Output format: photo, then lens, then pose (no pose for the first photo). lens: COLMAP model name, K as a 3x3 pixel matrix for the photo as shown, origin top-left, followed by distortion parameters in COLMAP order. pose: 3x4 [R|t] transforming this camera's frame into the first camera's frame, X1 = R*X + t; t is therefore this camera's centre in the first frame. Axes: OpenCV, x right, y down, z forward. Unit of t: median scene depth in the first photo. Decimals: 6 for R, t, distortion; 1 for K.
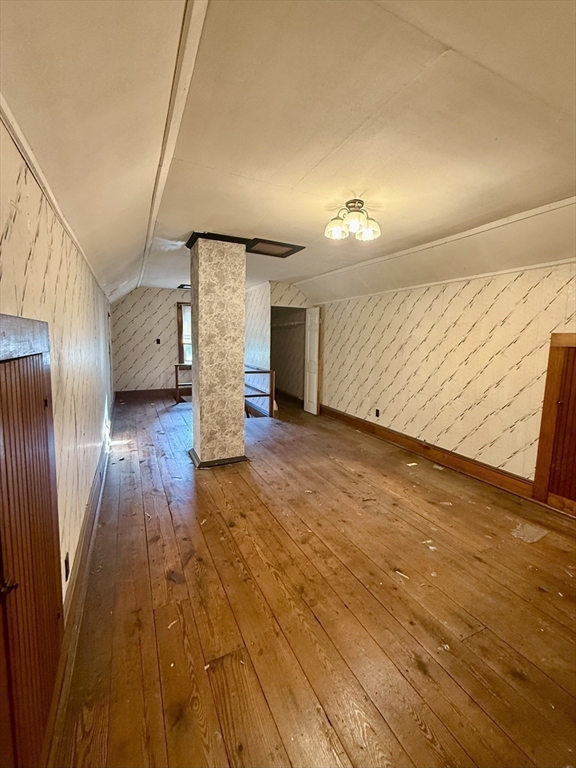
lens RADIAL K [[314.0, 0, 286.6], [0, 314.0, 375.5], [0, 0, 1]] dist [0.000596, 0.000013]
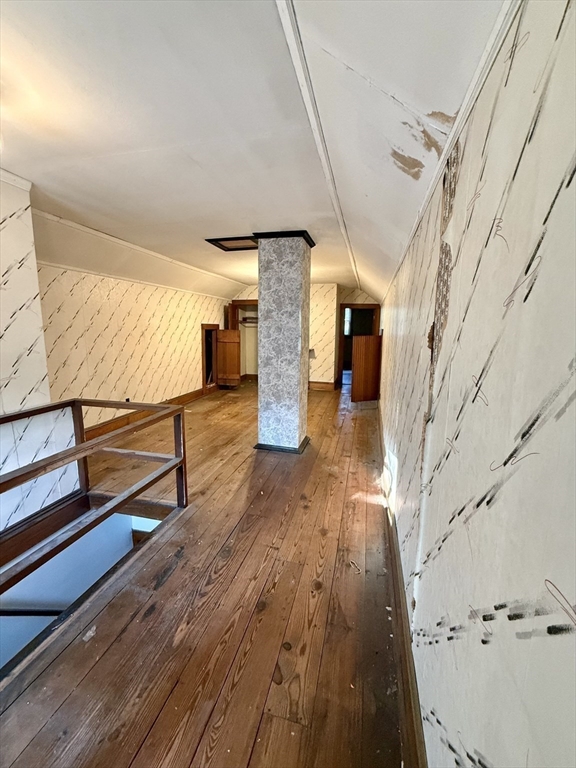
lens RADIAL K [[314.0, 0, 286.6], [0, 314.0, 375.5], [0, 0, 1]] dist [0.000596, 0.000013]
pose [[-0.746479, -0.123406, 0.653866, -0.839658], [0.056759, 0.967262, 0.247352, -0.207300], [-0.662984, 0.221756, -0.715036, 1.604404]]
